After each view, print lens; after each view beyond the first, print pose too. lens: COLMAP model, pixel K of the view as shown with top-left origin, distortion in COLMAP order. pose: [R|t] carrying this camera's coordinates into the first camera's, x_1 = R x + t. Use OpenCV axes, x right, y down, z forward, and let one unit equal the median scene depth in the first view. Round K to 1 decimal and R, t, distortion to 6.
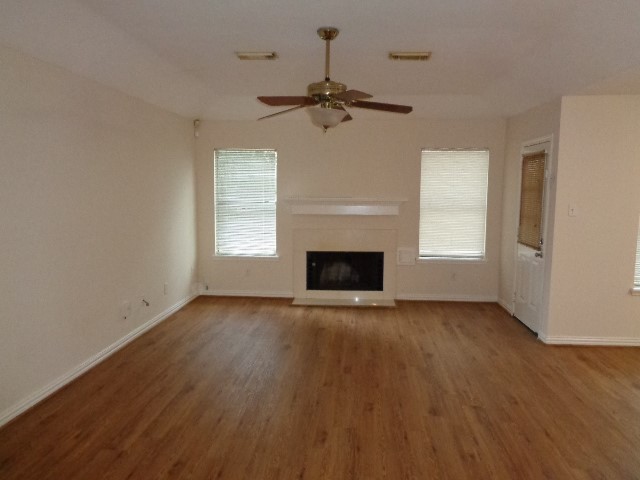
lens RADIAL K [[481.6, 0, 320.0], [0, 481.6, 240.0], [0, 0, 1]] dist [0.003332, -0.001865]
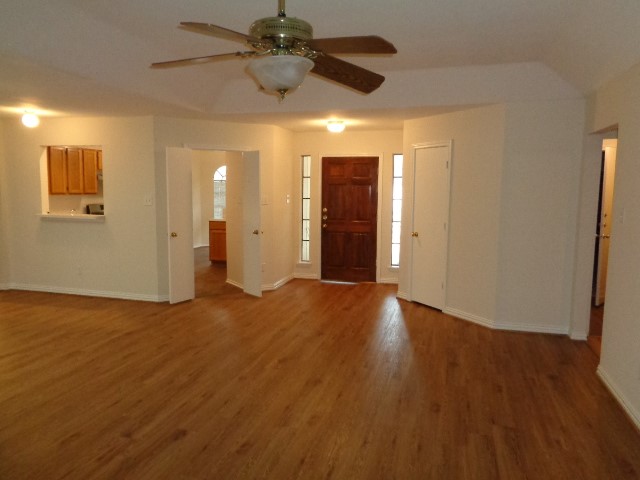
lens RADIAL K [[481.6, 0, 320.0], [0, 481.6, 240.0], [0, 0, 1]] dist [0.003332, -0.001865]
pose [[-0.983019, -0.036746, 0.179786, -0.177855], [0.003481, 0.975834, 0.218484, -0.203661], [-0.183470, 0.215400, -0.959136, 1.851720]]
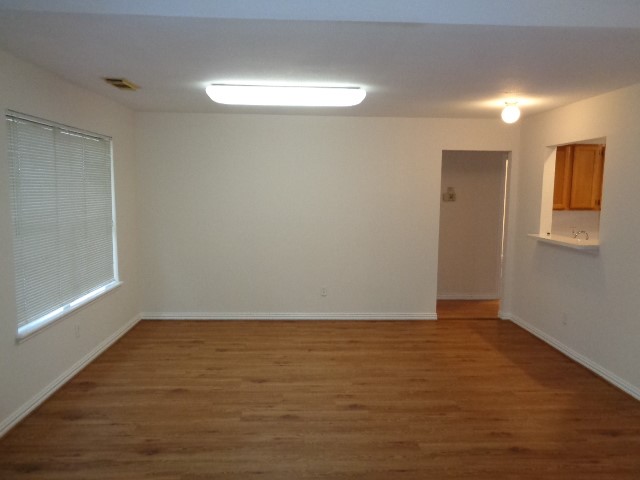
lens RADIAL K [[481.6, 0, 320.0], [0, 481.6, 240.0], [0, 0, 1]] dist [0.003332, -0.001865]
pose [[-0.124846, -0.098595, 0.987265, -0.112055], [0.103939, 0.988276, 0.111840, -0.099985], [-0.986717, 0.116578, -0.113135, 0.933120]]
